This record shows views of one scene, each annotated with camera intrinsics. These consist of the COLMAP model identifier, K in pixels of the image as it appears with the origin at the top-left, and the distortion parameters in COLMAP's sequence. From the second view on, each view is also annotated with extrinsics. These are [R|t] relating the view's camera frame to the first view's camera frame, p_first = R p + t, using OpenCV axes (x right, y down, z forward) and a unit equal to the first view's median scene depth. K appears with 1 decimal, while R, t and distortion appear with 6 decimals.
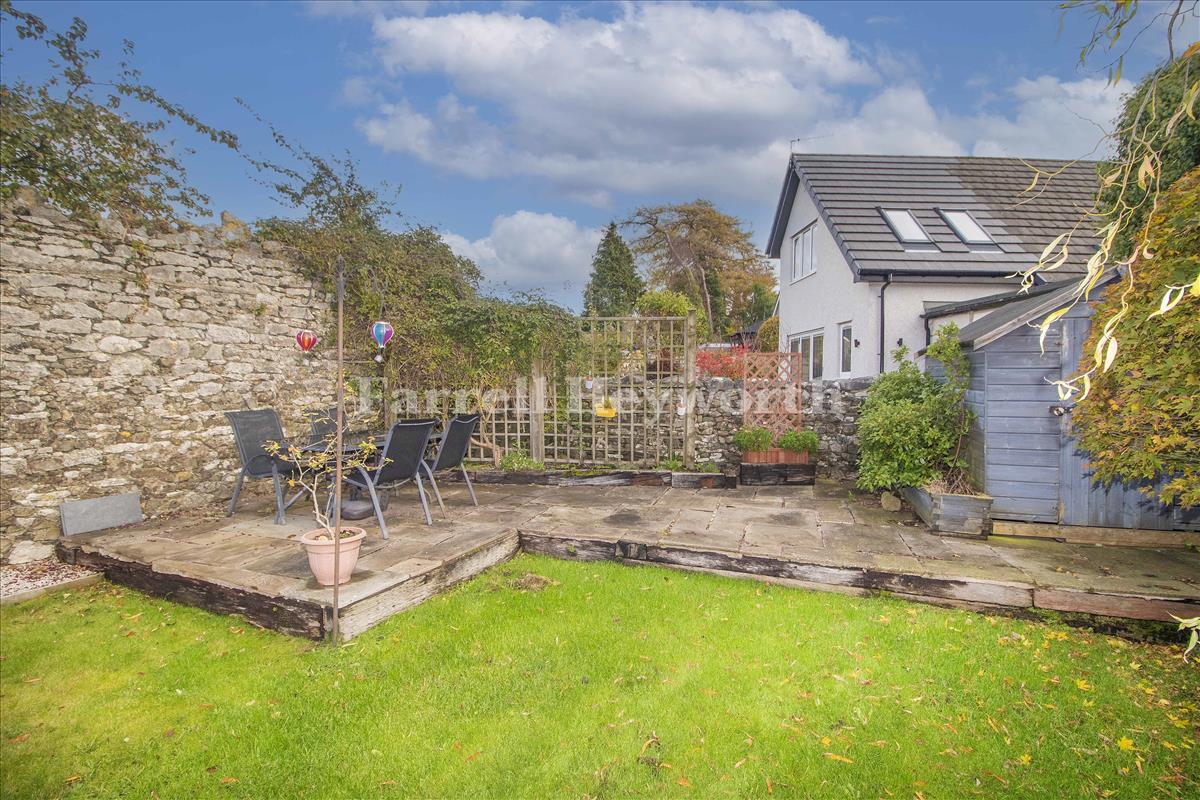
lens RADIAL K [[565.5, 0, 600.0], [0, 565.5, 400.0], [0, 0, 1]] dist [-0.003713, -0.000649]
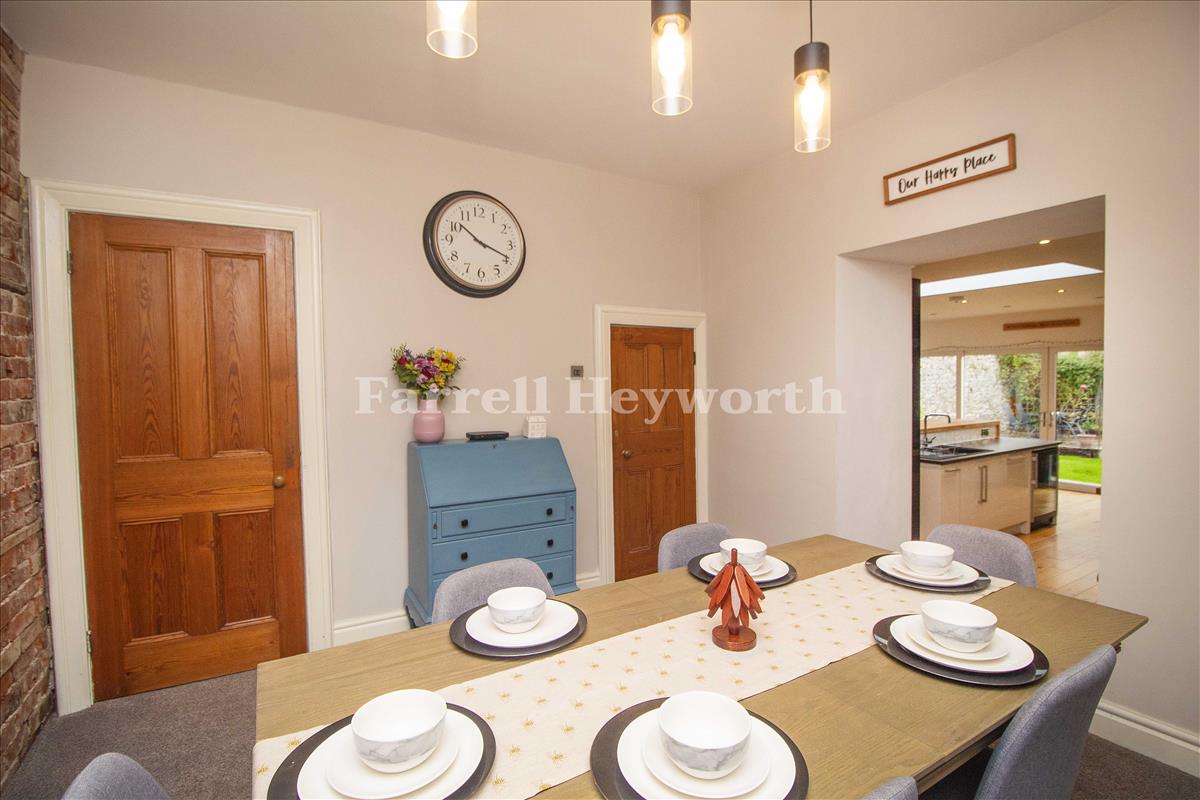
lens RADIAL K [[565.5, 0, 600.0], [0, 565.5, 400.0], [0, 0, 1]] dist [-0.003713, -0.000649]
pose [[0.846189, 0.006616, -0.532841, -0.716873], [0.001035, 0.999901, 0.014058, -0.043196], [0.532881, -0.012447, 0.846098, -2.414691]]
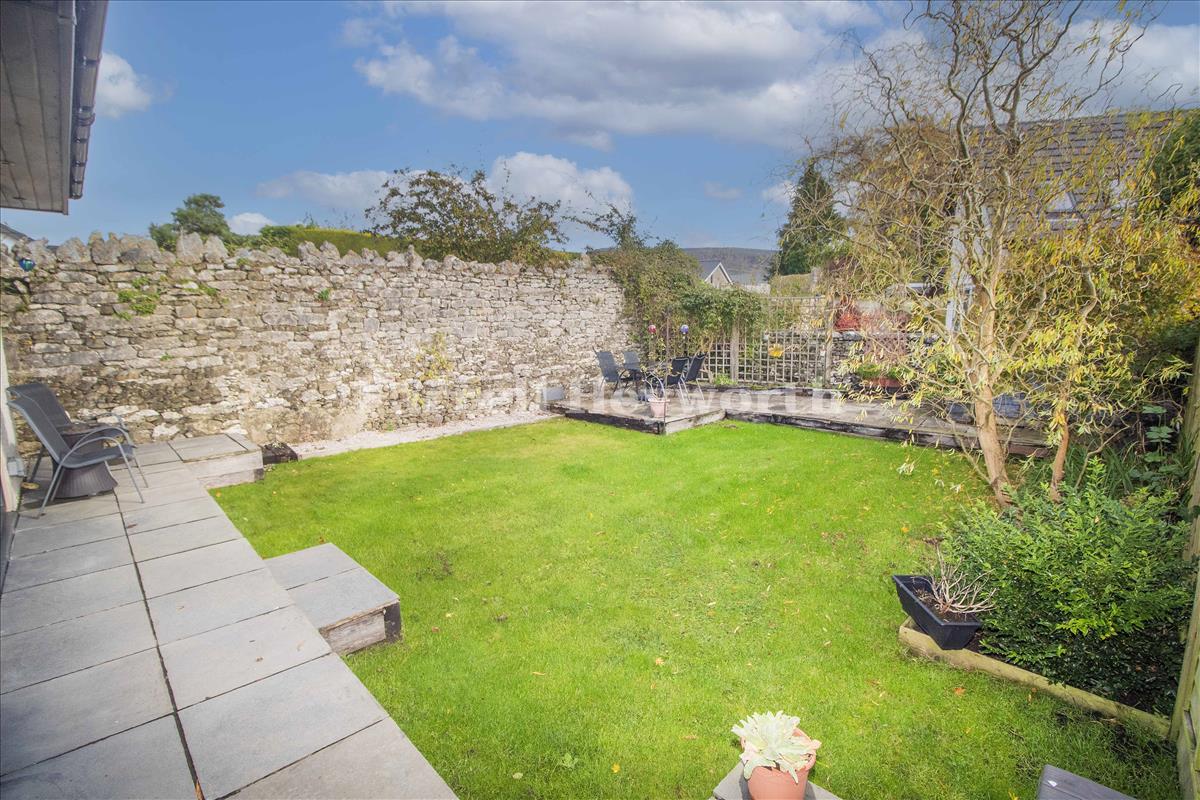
lens RADIAL K [[565.5, 0, 600.0], [0, 565.5, 400.0], [0, 0, 1]] dist [-0.003713, -0.000649]
pose [[0.944323, 0.039279, -0.326667, 0.084352], [-0.000520, 0.993025, 0.117902, -0.046056], [0.329020, -0.111167, 0.937757, -0.926826]]
